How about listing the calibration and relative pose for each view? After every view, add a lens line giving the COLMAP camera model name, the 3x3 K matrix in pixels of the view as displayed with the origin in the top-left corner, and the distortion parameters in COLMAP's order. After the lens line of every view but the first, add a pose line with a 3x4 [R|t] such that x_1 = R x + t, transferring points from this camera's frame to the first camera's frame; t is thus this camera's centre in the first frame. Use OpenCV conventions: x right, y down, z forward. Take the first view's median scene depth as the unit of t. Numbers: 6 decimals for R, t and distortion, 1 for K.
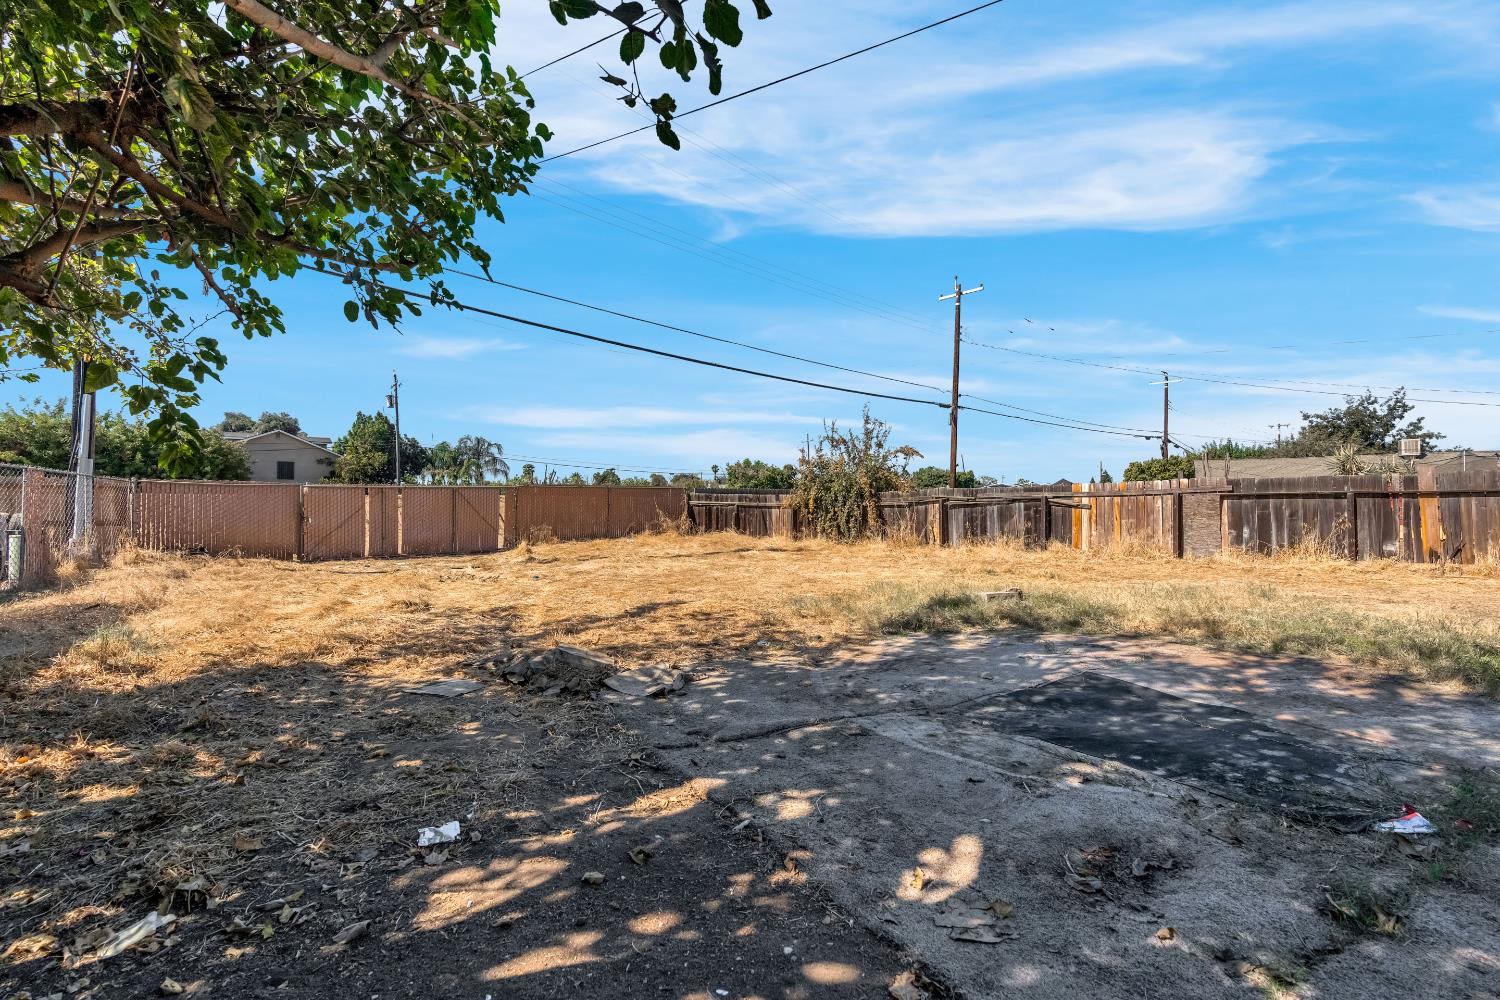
lens RADIAL K [[669.7, 0, 750.6], [0, 669.7, 497.1], [0, 0, 1]] dist [-0.009855, 0.000748]
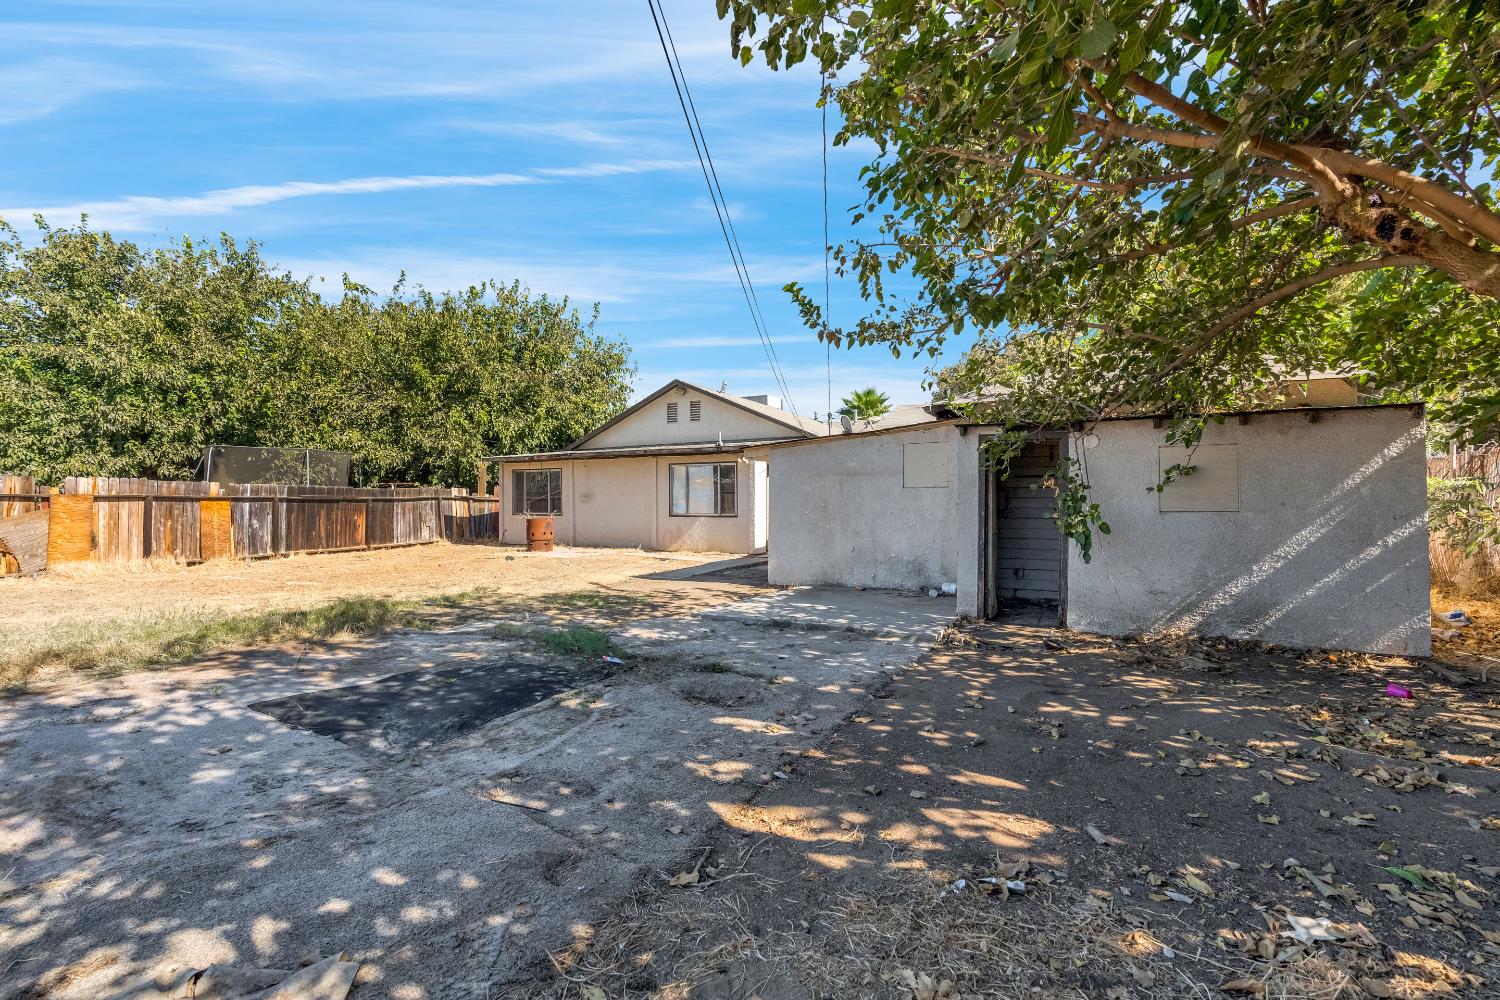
lens RADIAL K [[669.7, 0, 750.6], [0, 669.7, 497.1], [0, 0, 1]] dist [-0.009855, 0.000748]
pose [[-0.514208, 0.014858, 0.857537, -0.473114], [-0.004494, 0.999790, -0.020018, 0.011621], [-0.857654, -0.014147, -0.514033, 0.781053]]
